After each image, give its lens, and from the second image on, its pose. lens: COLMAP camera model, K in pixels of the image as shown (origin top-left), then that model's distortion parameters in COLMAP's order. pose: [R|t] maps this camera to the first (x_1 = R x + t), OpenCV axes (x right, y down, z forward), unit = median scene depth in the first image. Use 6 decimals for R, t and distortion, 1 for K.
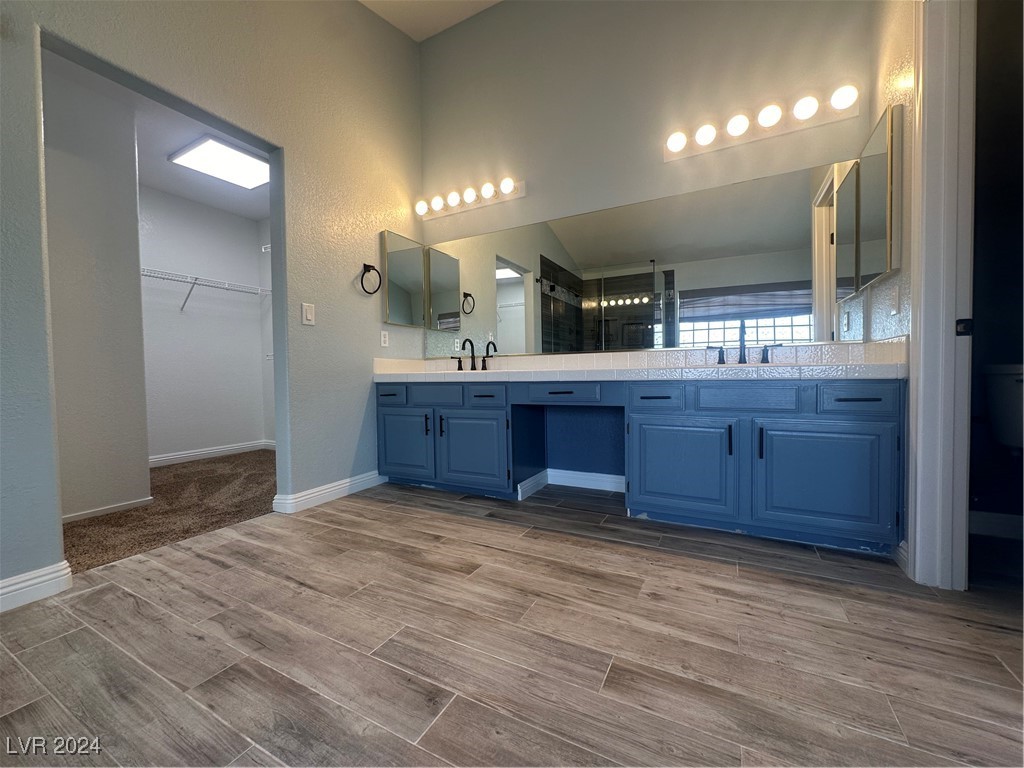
lens RADIAL K [[409.5, 0, 512.9], [0, 409.5, 384.6], [0, 0, 1]] dist [-0.002336, 0.000879]
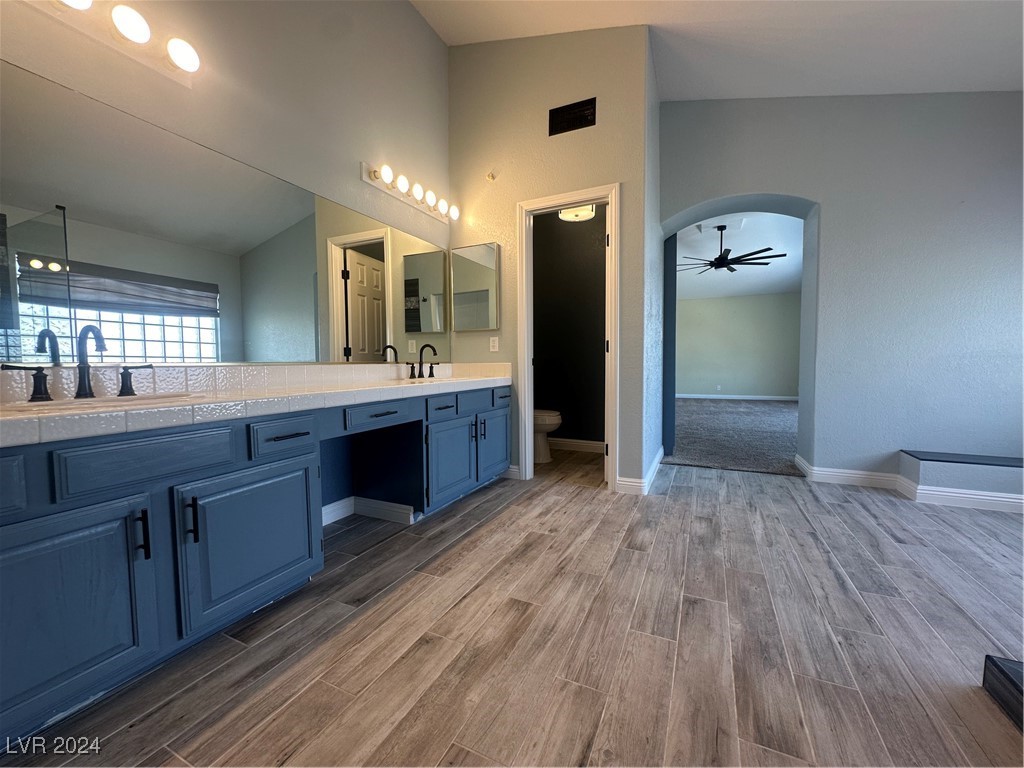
lens RADIAL K [[409.5, 0, 513.4], [0, 409.5, 378.9], [0, 0, 1]] dist [-0.002336, 0.000879]
pose [[-0.044149, -0.023309, 0.998753, -1.005615], [0.032384, 0.999169, 0.024751, -0.085836], [-0.998500, 0.033436, -0.043358, 1.017047]]
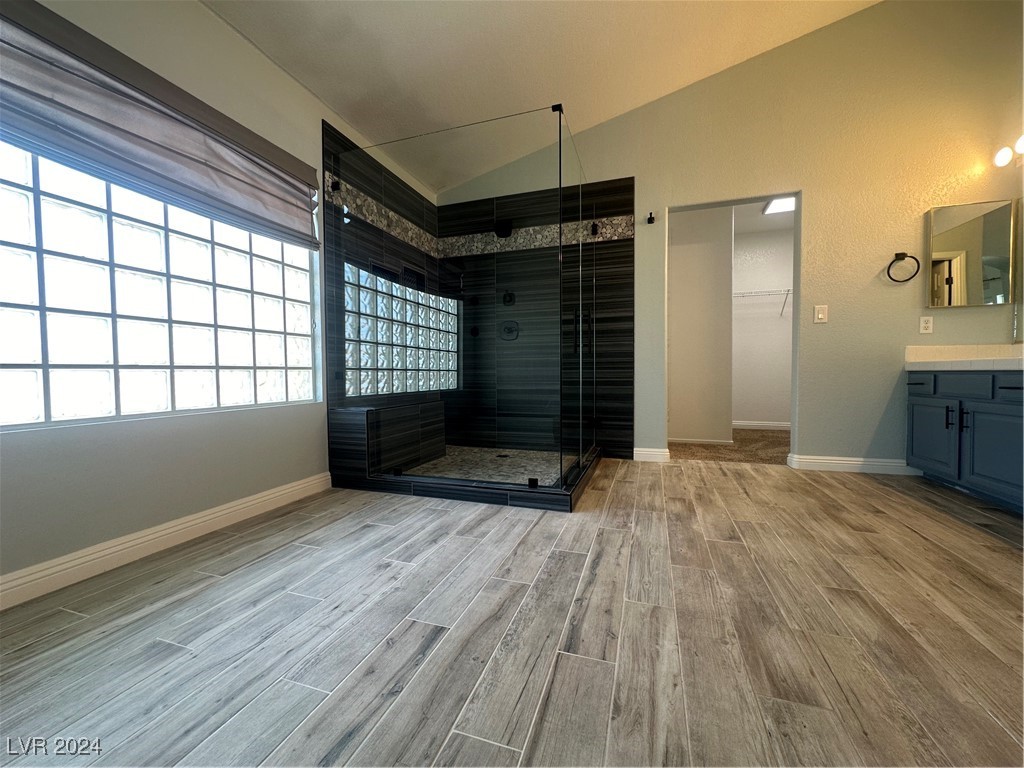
lens RADIAL K [[409.5, 0, 507.4], [0, 409.5, 385.5], [0, 0, 1]] dist [-0.002336, 0.000879]
pose [[0.149611, 0.044415, -0.987747, 0.849554], [-0.019633, 0.998927, 0.041944, 0.013365], [0.988550, 0.013117, 0.150322, -0.168985]]
